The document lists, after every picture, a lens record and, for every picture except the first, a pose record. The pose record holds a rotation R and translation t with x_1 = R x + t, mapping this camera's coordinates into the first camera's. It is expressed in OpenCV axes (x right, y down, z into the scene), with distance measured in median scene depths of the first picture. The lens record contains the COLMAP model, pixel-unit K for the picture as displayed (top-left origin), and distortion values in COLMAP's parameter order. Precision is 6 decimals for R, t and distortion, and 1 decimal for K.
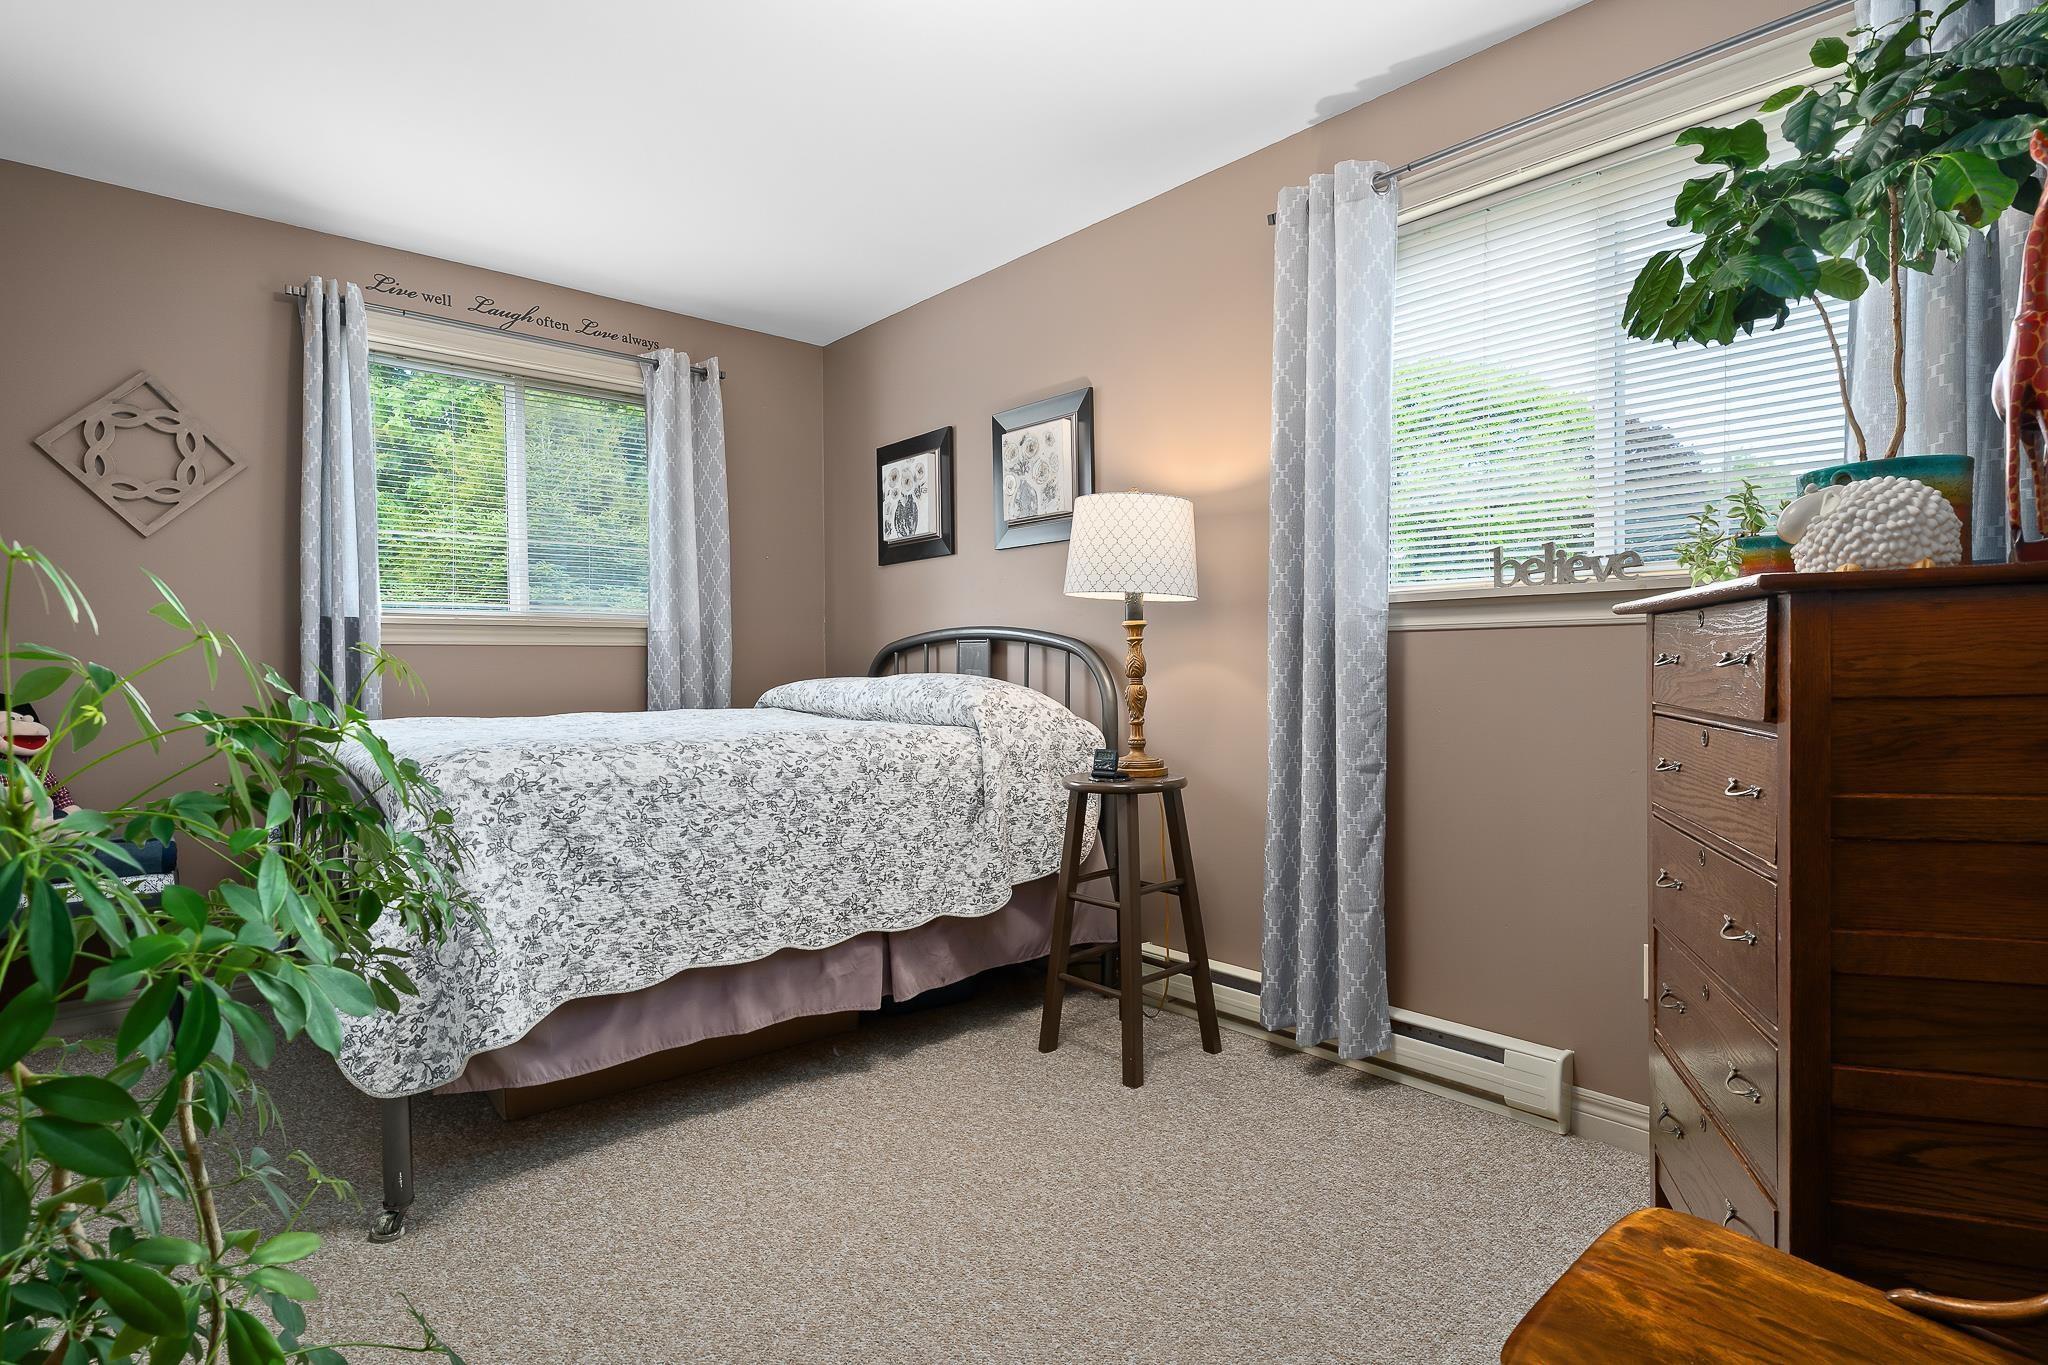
lens RADIAL K [[1003.2, 0, 1024.0], [0, 1003.2, 682.5], [0, 0, 1]] dist [-0.000123, -0.000092]
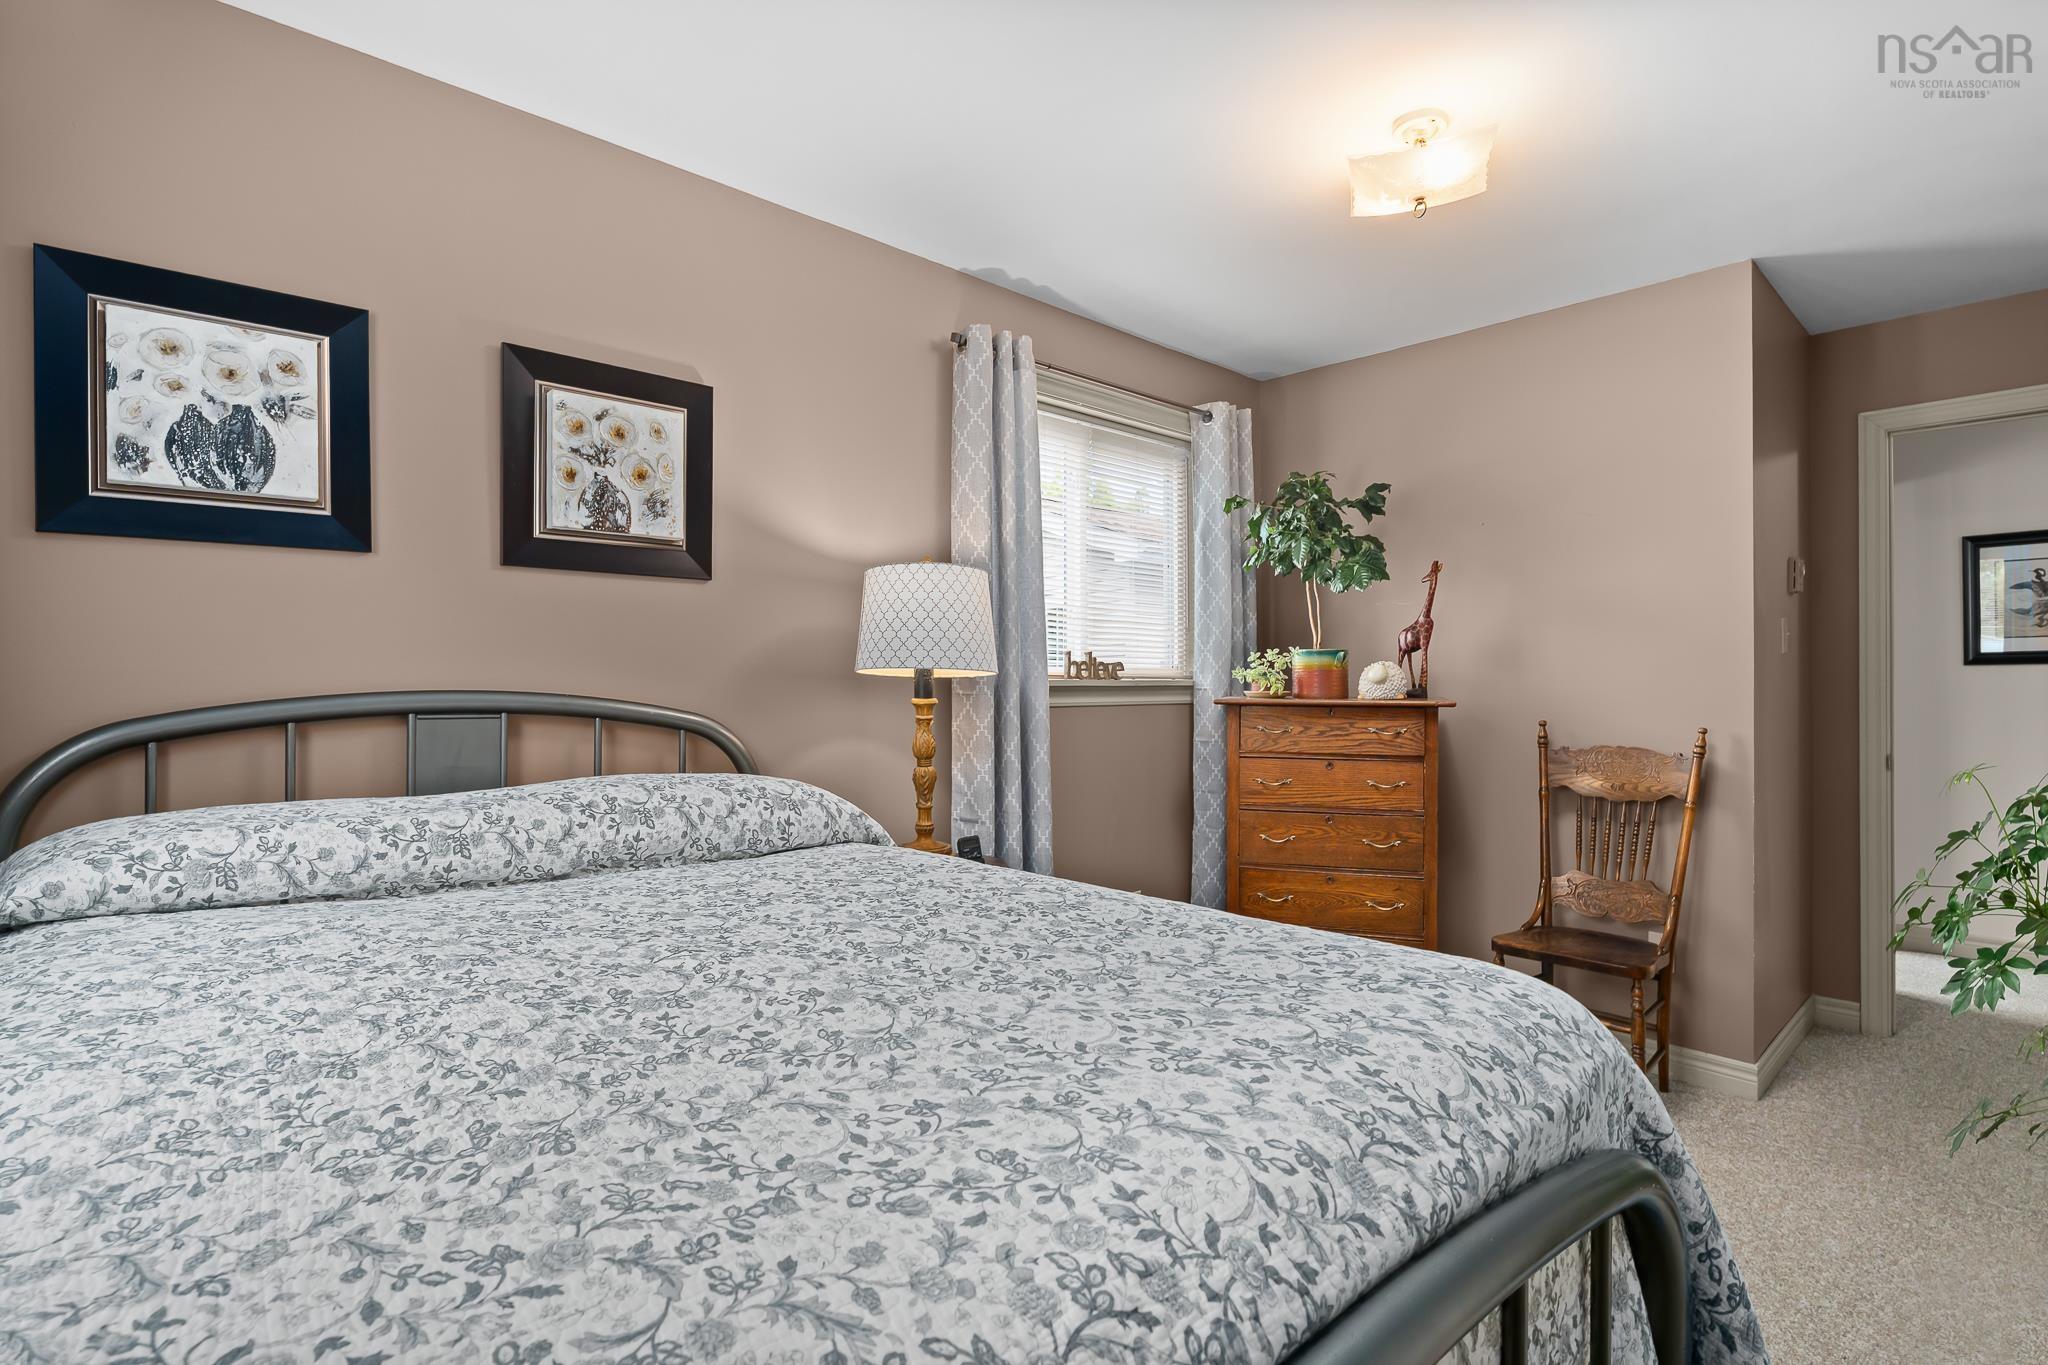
lens RADIAL K [[1003.2, 0, 1024.0], [0, 1003.2, 682.5], [0, 0, 1]] dist [-0.000123, -0.000092]
pose [[-0.018531, 0.007367, 0.999801, -0.669942], [0.019124, 0.999793, -0.007013, -0.054530], [-0.999645, 0.018991, -0.018668, 0.738710]]
